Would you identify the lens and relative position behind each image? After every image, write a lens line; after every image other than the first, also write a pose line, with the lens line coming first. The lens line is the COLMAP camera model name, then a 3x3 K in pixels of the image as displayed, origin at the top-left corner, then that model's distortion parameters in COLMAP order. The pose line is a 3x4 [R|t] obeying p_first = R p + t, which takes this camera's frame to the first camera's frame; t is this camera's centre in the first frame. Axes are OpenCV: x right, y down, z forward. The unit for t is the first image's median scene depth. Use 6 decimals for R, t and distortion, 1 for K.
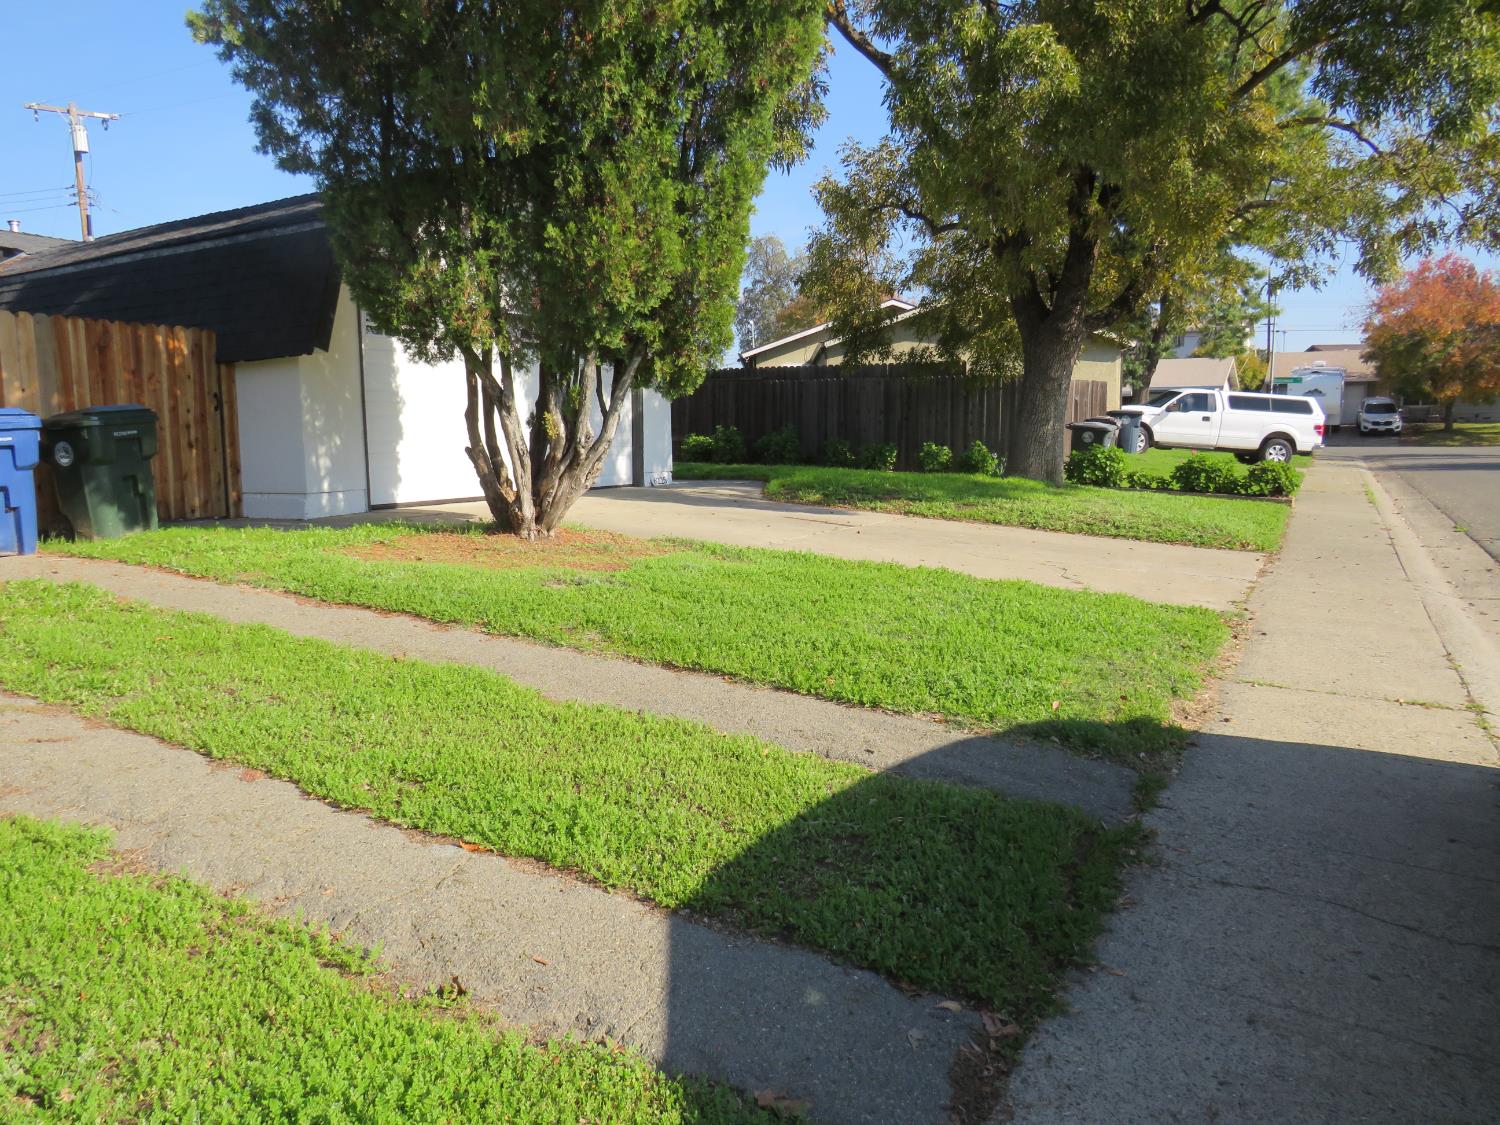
lens RADIAL K [[1081.5, 0, 744.0], [0, 1081.5, 563.1], [0, 0, 1]] dist [-0.032768, 0.015131]
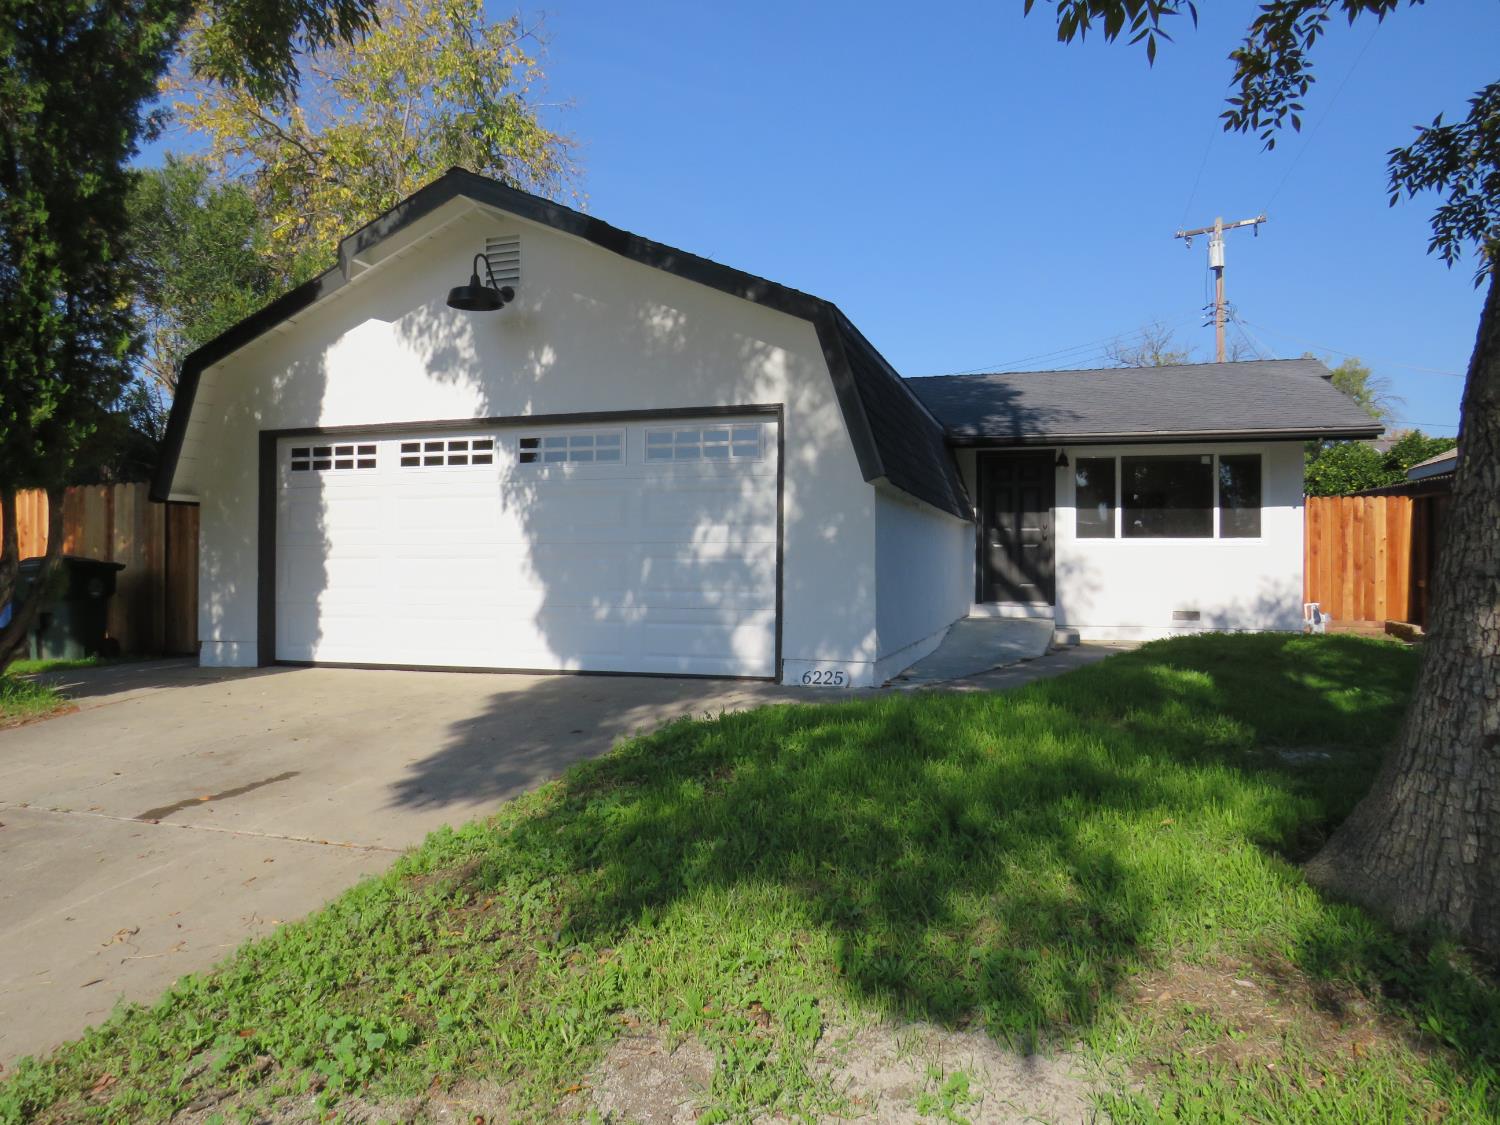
lens RADIAL K [[1081.5, 0, 744.0], [0, 1081.5, 563.1], [0, 0, 1]] dist [-0.032768, 0.015131]
pose [[0.213743, 0.006931, -0.976865, 0.633481], [-0.117093, 0.992947, -0.018576, -0.168736], [0.969847, 0.118355, 0.213047, 1.218281]]
